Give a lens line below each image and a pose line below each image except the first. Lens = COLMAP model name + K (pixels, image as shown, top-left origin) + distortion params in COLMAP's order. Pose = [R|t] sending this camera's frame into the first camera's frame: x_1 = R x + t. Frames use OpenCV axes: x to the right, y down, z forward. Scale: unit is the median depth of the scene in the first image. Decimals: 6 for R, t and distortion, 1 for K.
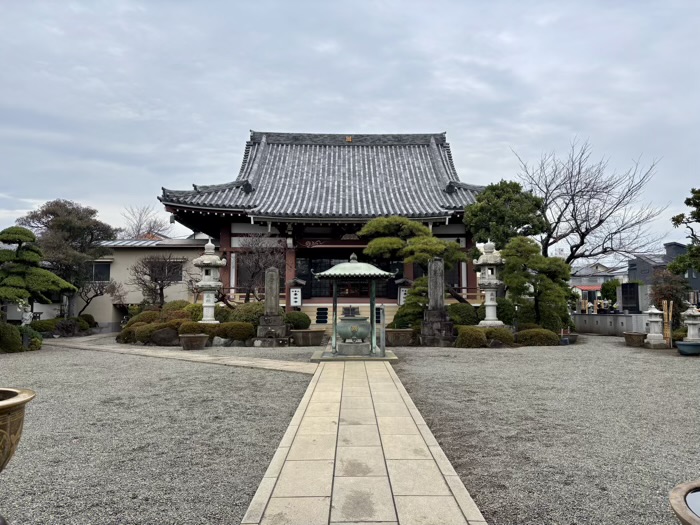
lens RADIAL K [[527.2, 0, 359.7], [0, 527.2, 263.3], [0, 0, 1]] dist [0.084027, -0.002234]
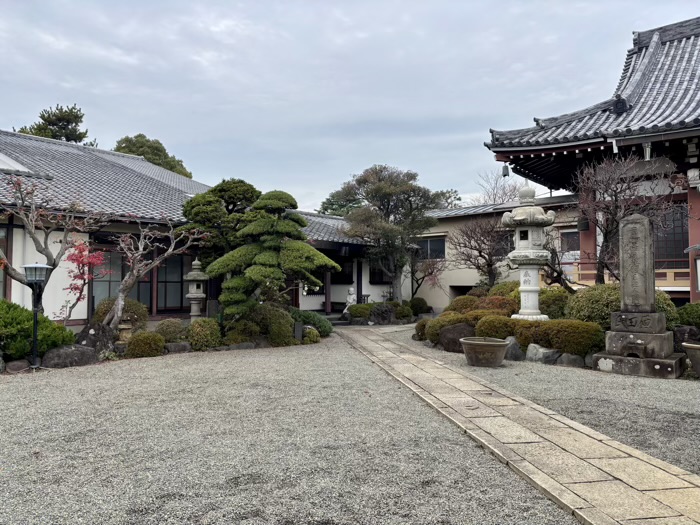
lens RADIAL K [[526.6, 0, 349.2], [0, 526.6, 264.9], [0, 0, 1]] dist [0.056807, -0.052763]
pose [[0.728346, -0.027833, -0.684644, -0.013869], [0.054232, 0.998382, 0.017107, 0.023951], [0.683060, -0.049589, 0.728677, 0.337601]]
